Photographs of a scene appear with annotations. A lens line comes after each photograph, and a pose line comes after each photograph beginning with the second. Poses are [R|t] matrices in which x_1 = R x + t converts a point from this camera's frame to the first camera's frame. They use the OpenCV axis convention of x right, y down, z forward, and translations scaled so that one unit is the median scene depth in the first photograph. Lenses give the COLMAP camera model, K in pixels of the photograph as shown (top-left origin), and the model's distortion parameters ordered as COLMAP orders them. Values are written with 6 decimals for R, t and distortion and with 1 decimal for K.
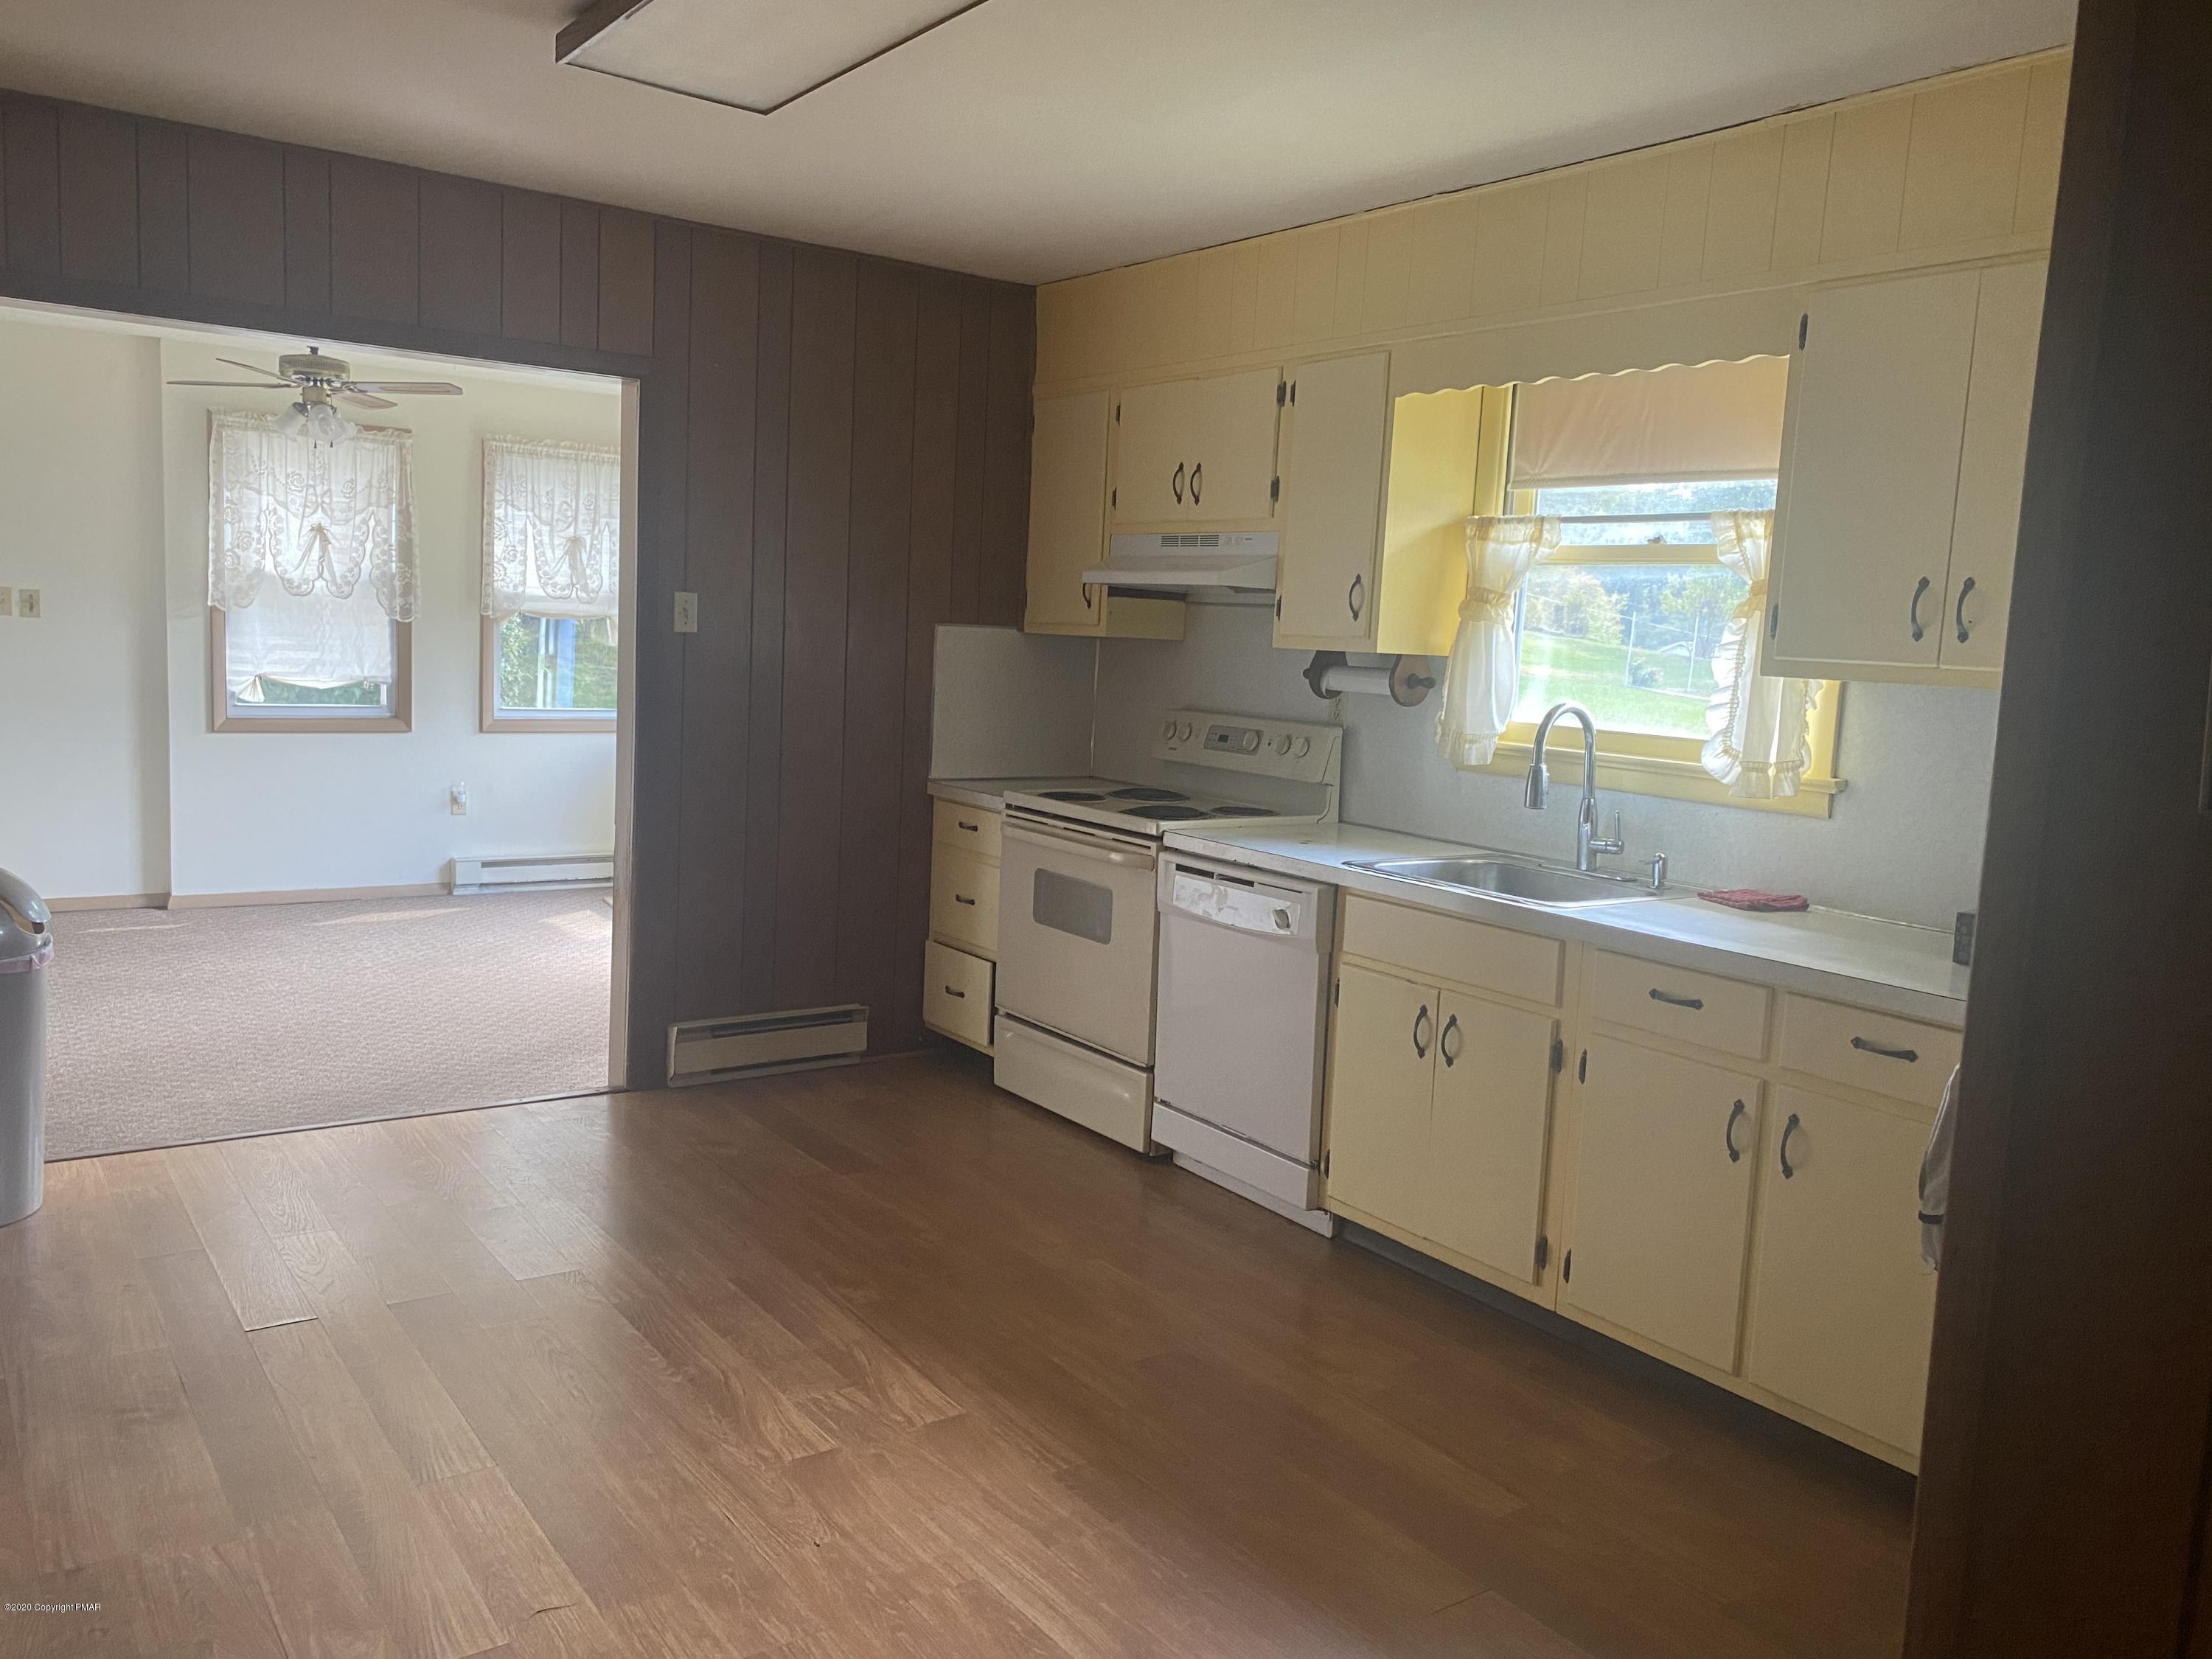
lens RADIAL K [[1685.2, 0, 1107.5], [0, 1685.2, 828.9], [0, 0, 1]] dist [0.054244, -0.058664]
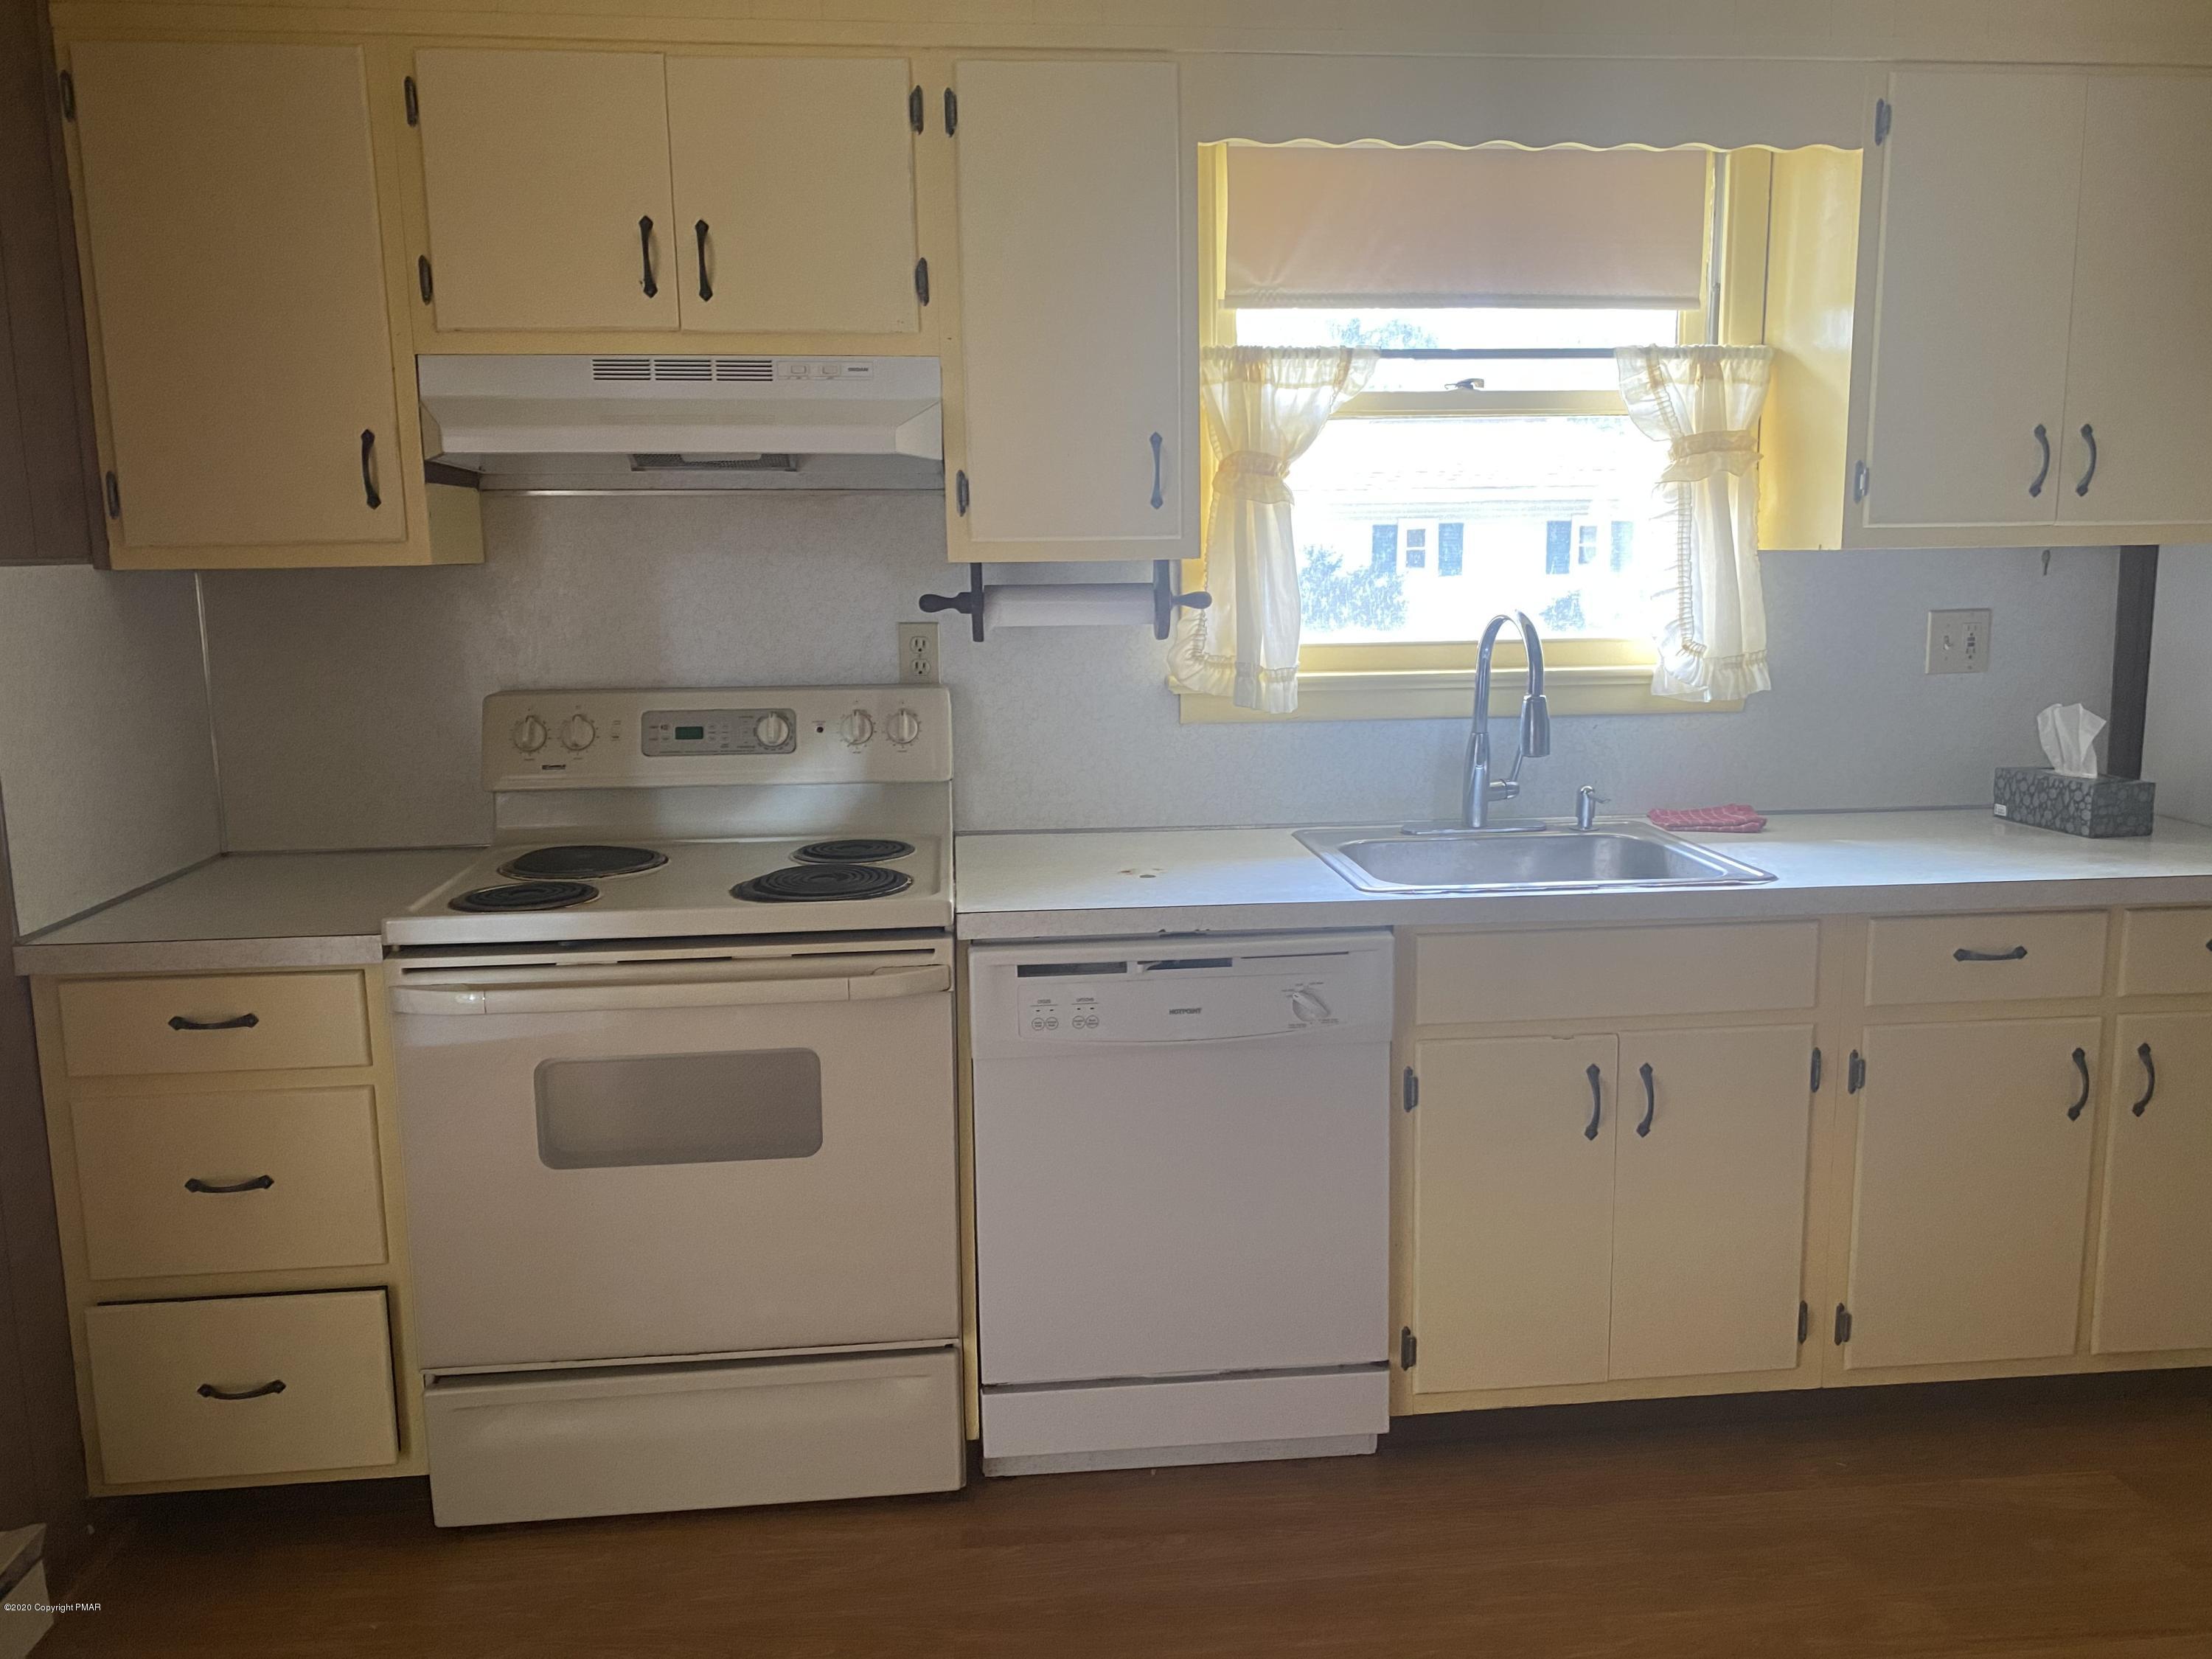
lens RADIAL K [[1685.2, 0, 1112.7], [0, 1685.2, 825.1], [0, 0, 1]] dist [0.054244, -0.058664]
pose [[0.492147, -0.198224, 0.847643, -0.395686], [0.139567, 0.979100, 0.147932, -0.100020], [-0.859251, 0.045498, 0.509527, 0.680210]]
